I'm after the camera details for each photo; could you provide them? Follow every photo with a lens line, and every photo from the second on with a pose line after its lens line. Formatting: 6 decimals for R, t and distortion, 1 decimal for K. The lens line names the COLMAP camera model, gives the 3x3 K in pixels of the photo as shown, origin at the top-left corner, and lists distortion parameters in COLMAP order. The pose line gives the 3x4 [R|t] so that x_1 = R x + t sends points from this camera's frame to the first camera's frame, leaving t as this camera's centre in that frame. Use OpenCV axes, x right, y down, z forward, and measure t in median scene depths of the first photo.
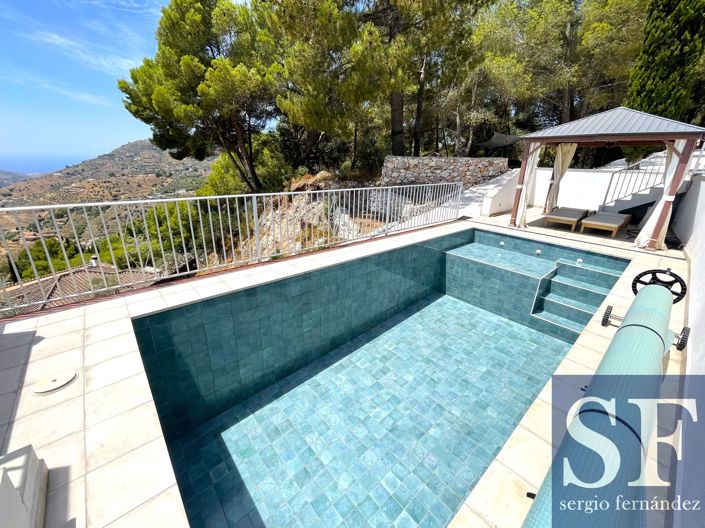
lens RADIAL K [[286.2, 0, 350.0], [0, 286.2, 262.4], [0, 0, 1]] dist [-0.010602, -0.000468]
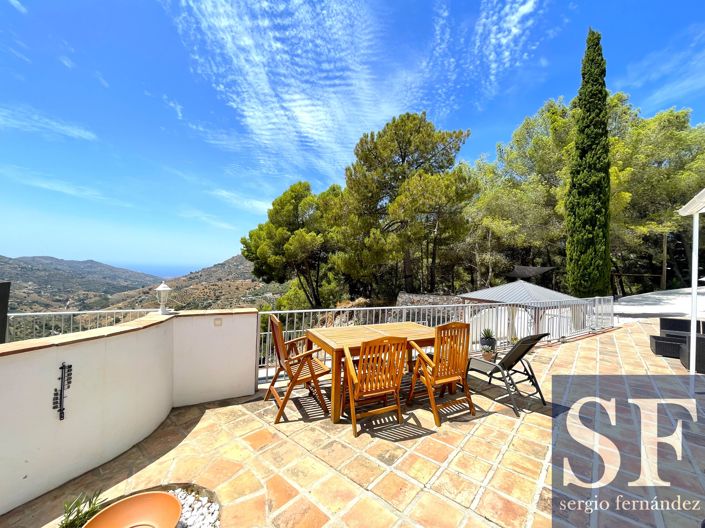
lens RADIAL K [[286.2, 0, 352.5], [0, 286.2, 263.6], [0, 0, 1]] dist [-0.010602, -0.000468]
pose [[0.971135, 0.009597, -0.238339, 0.185766], [-0.093790, 0.934073, -0.344545, -0.003554], [0.219319, 0.356953, 0.908011, -0.286236]]
